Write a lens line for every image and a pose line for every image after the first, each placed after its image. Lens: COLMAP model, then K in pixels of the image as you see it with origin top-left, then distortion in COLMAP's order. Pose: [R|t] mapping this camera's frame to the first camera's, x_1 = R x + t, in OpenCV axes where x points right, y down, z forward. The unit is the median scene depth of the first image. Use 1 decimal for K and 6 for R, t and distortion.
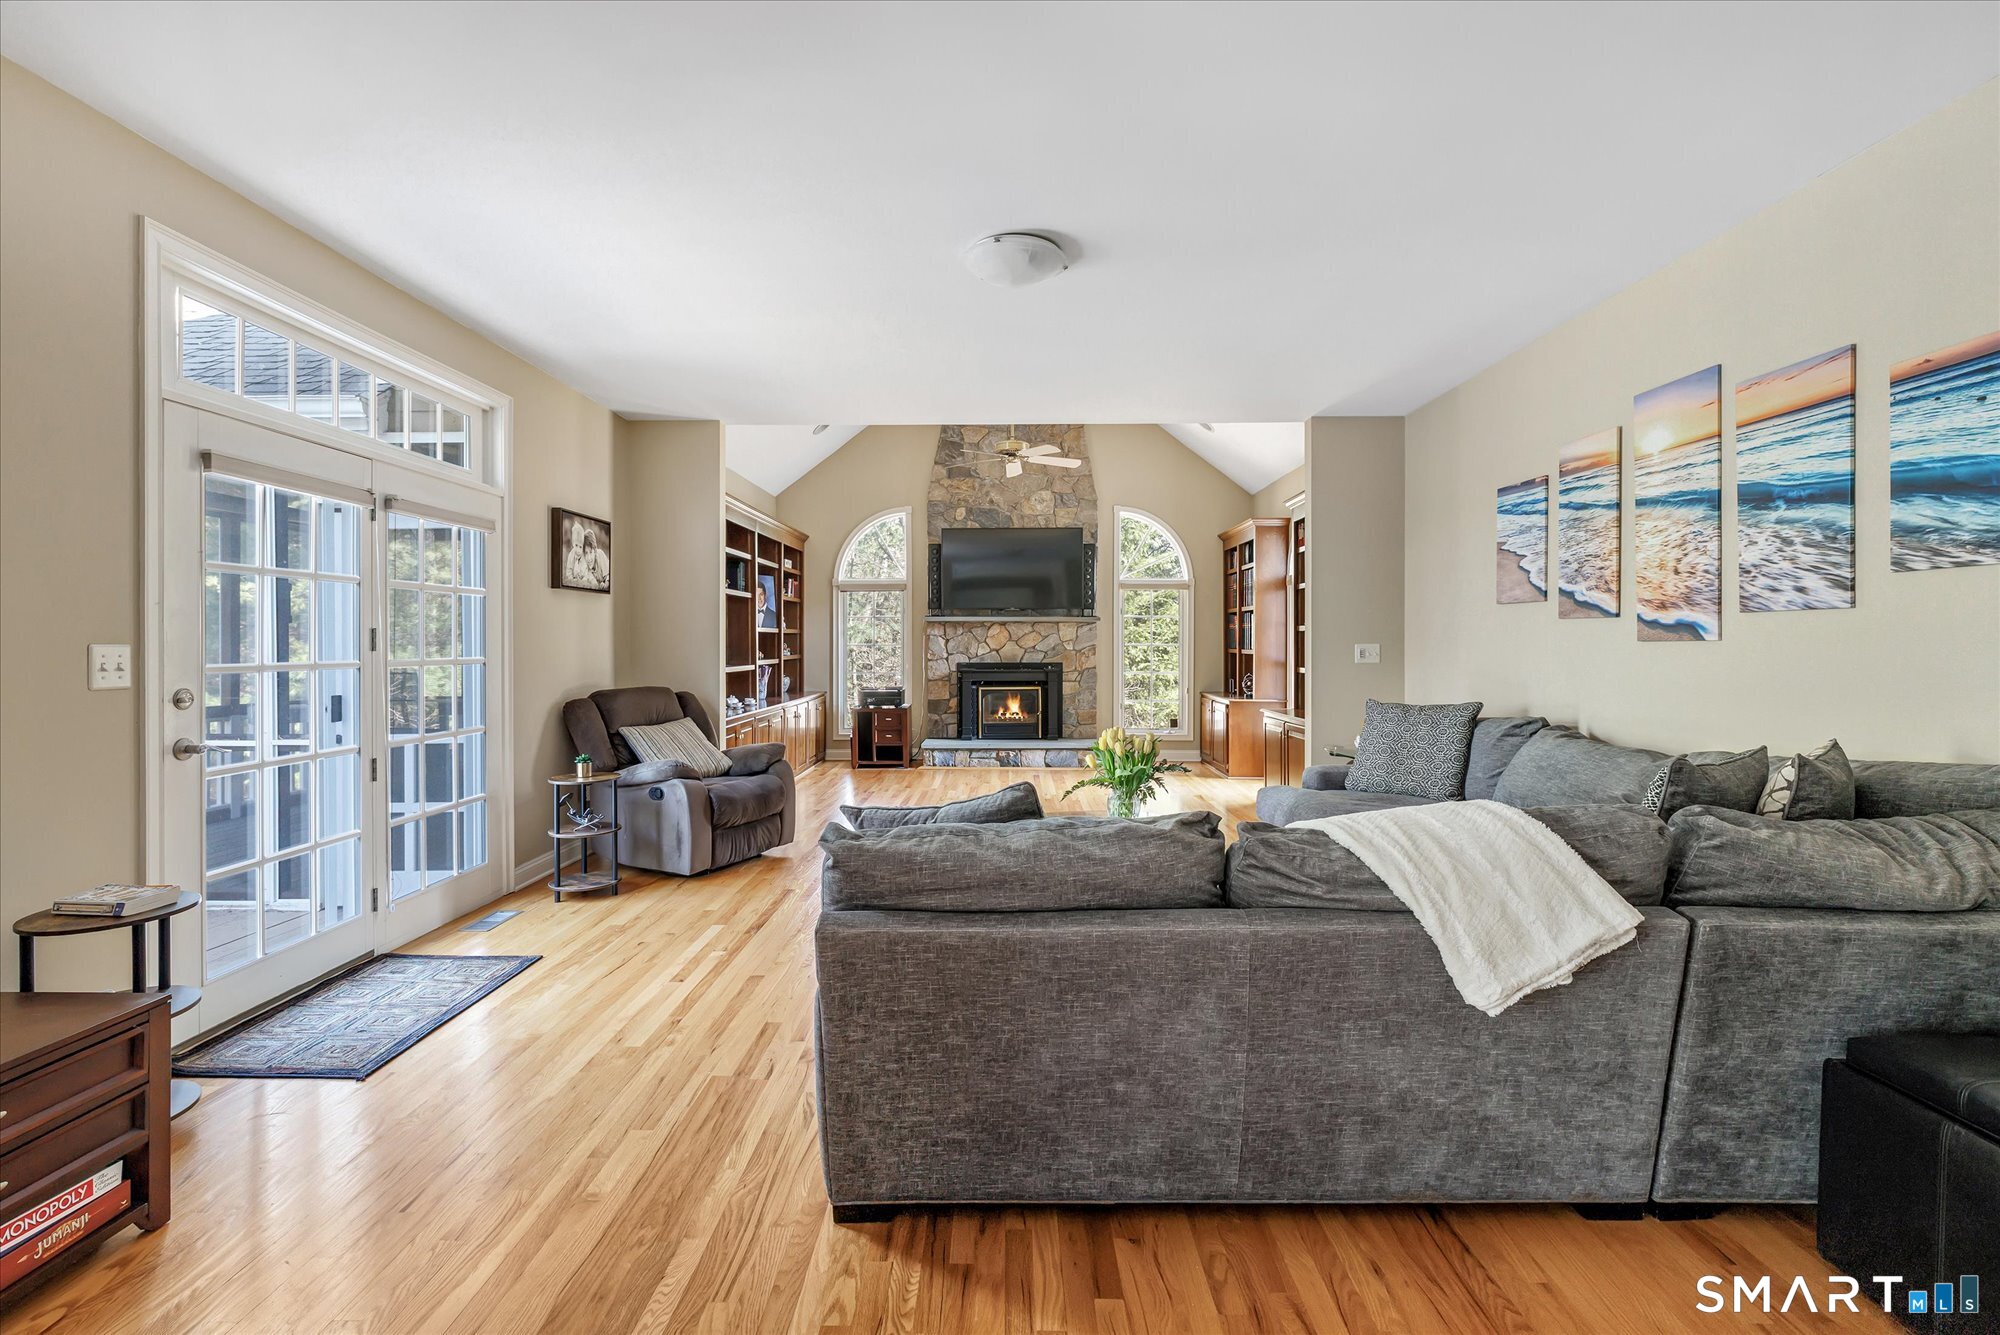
lens RADIAL K [[906.9, 0, 1000.0], [0, 906.9, 667.5], [0, 0, 1]] dist [-0.003540, -0.000310]
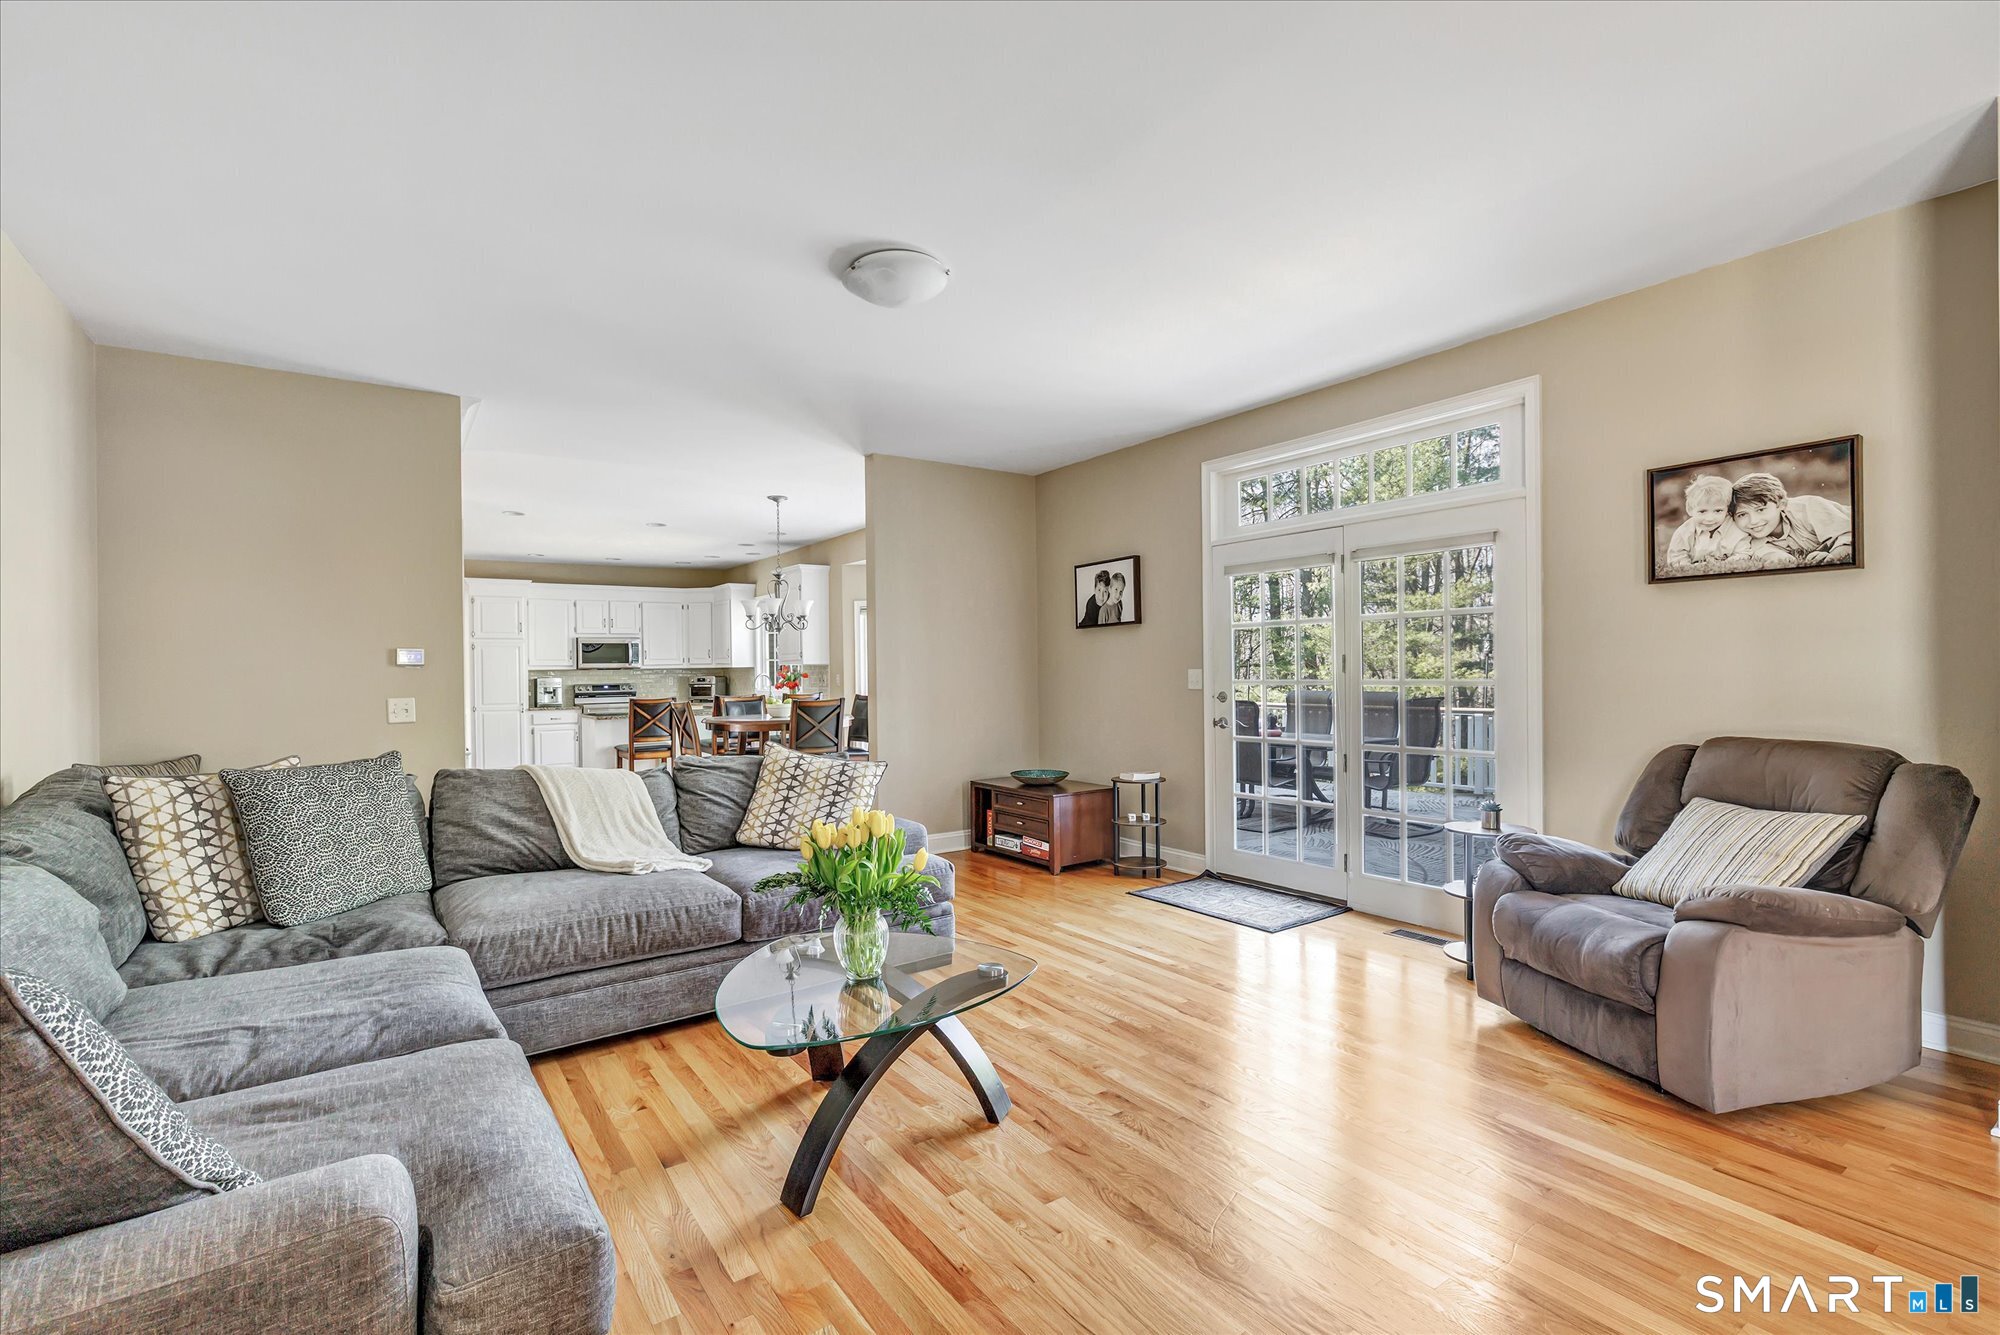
lens RADIAL K [[906.9, 0, 1000.0], [0, 906.9, 667.5], [0, 0, 1]] dist [-0.003540, -0.000310]
pose [[-0.816912, 0.004940, -0.576741, 0.524644], [-0.003409, 0.999904, 0.013394, -0.045141], [0.576752, 0.012908, -0.816817, 1.990294]]
